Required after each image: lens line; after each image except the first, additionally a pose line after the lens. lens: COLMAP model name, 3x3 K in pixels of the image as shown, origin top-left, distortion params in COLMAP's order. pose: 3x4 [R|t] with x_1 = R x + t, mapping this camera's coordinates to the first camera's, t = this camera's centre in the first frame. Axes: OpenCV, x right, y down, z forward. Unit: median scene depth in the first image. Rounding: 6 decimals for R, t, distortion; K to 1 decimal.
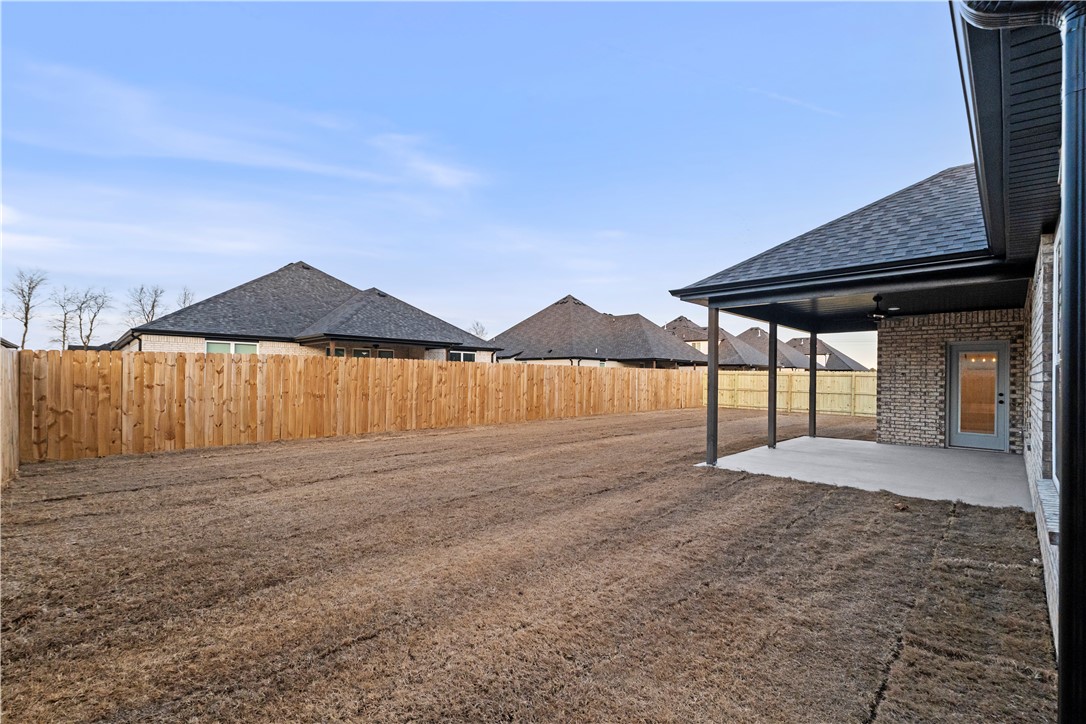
lens RADIAL K [[460.0, 0, 534.9], [0, 460.0, 367.5], [0, 0, 1]] dist [-0.000963, 0.000003]
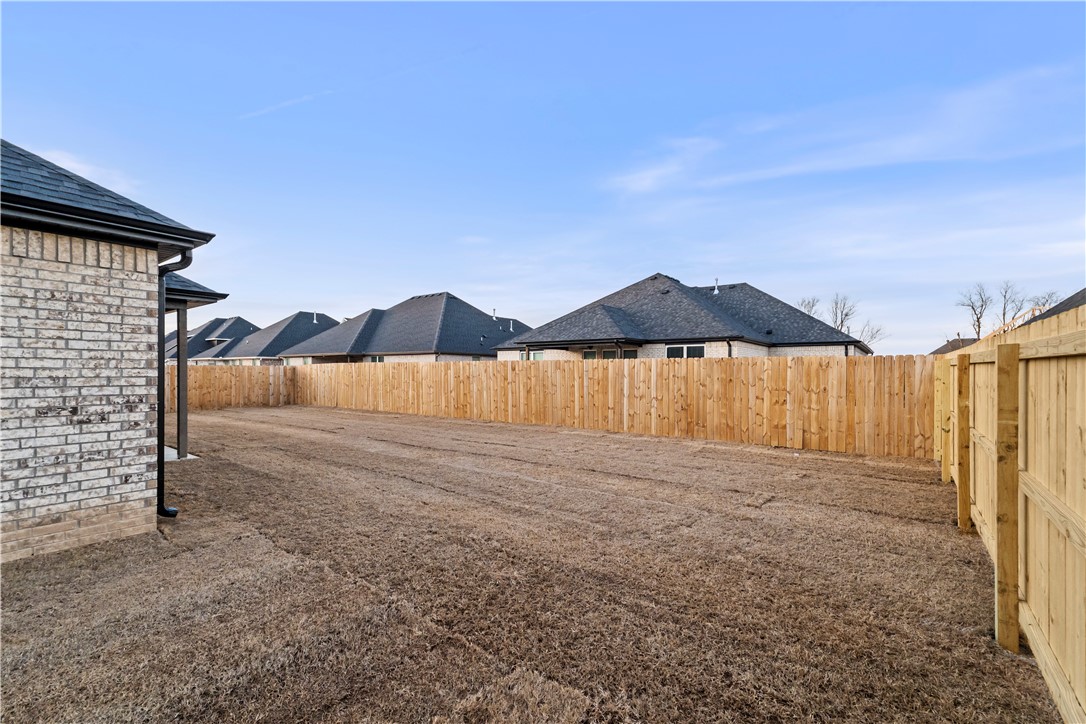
lens RADIAL K [[455.2, 0, 551.6], [0, 455.2, 370.8], [0, 0, 1]] dist [0.005703, -0.001299]
pose [[0.173554, -0.013424, -0.984733, 0.965150], [0.015621, 0.999819, -0.010876, 0.026186], [0.984700, -0.013495, 0.173733, 1.000601]]
